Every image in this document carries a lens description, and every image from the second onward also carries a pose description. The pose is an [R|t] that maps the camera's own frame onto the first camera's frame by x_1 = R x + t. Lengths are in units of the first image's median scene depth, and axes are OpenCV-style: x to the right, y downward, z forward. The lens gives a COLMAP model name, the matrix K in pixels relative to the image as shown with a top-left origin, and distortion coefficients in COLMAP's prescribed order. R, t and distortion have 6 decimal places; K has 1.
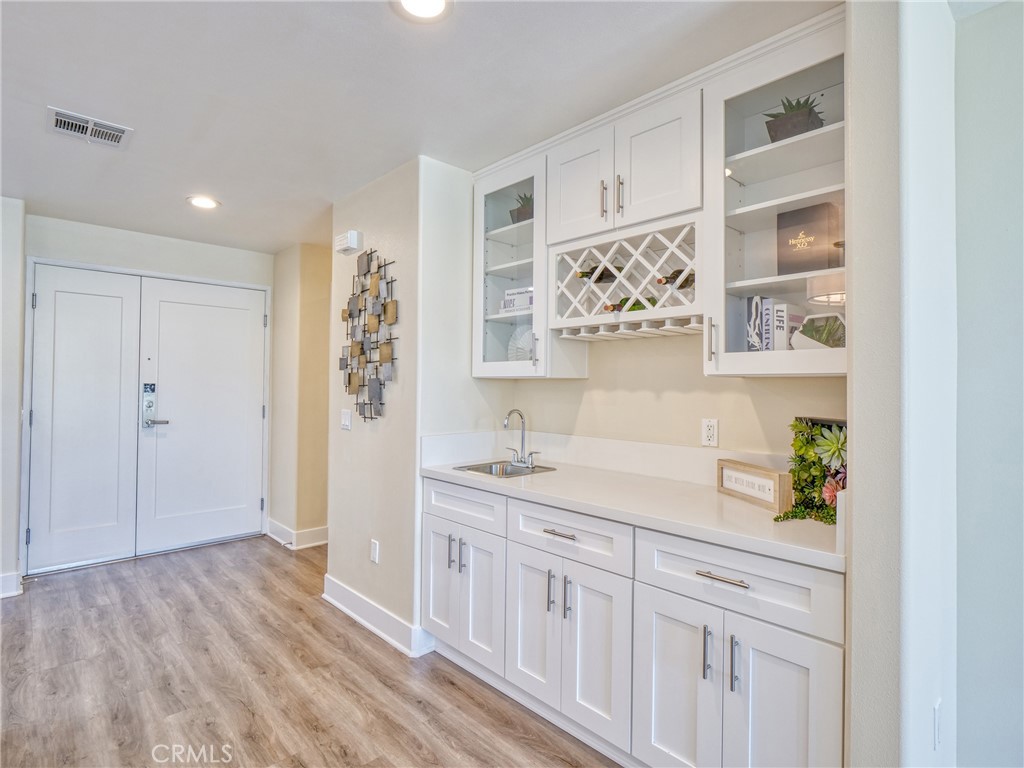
lens RADIAL K [[529.4, 0, 512.0], [0, 529.4, 382.5], [0, 0, 1]] dist [-0.005748, 0.002325]
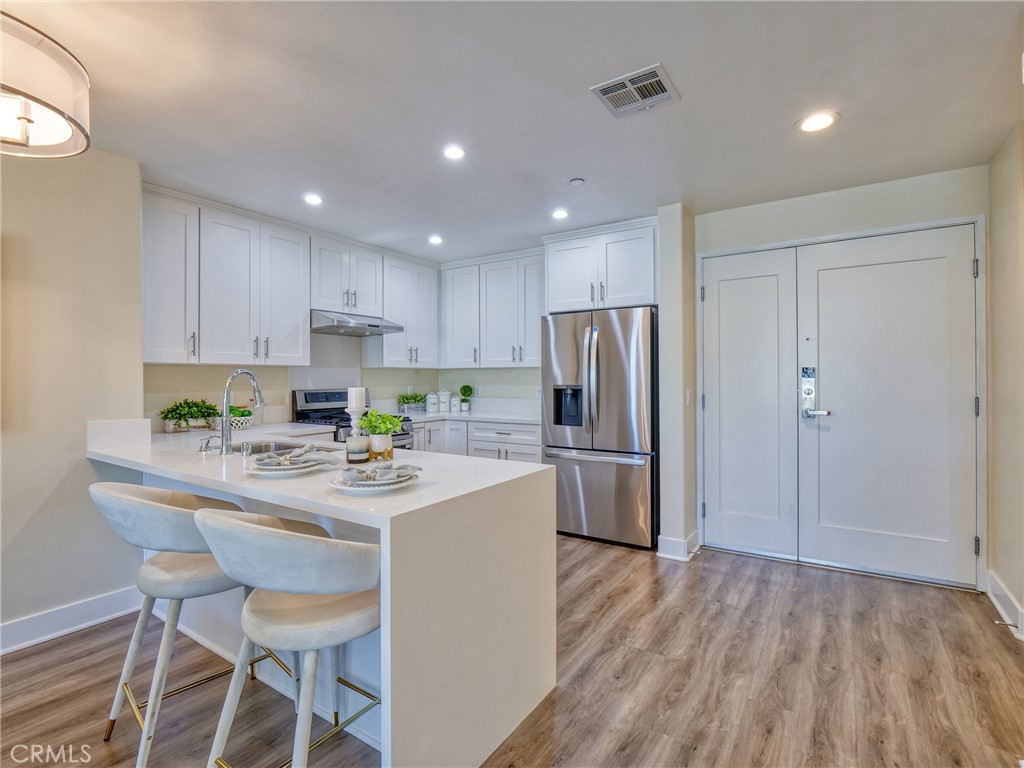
lens RADIAL K [[501.6, 0, 510.0], [0, 501.6, 376.7], [0, 0, 1]] dist [-0.014325, 0.000781]
pose [[0.225318, -0.014205, -0.974182, 0.003720], [0.016021, 0.999813, -0.010874, 0.025369], [0.974154, -0.013157, 0.225503, 0.466495]]
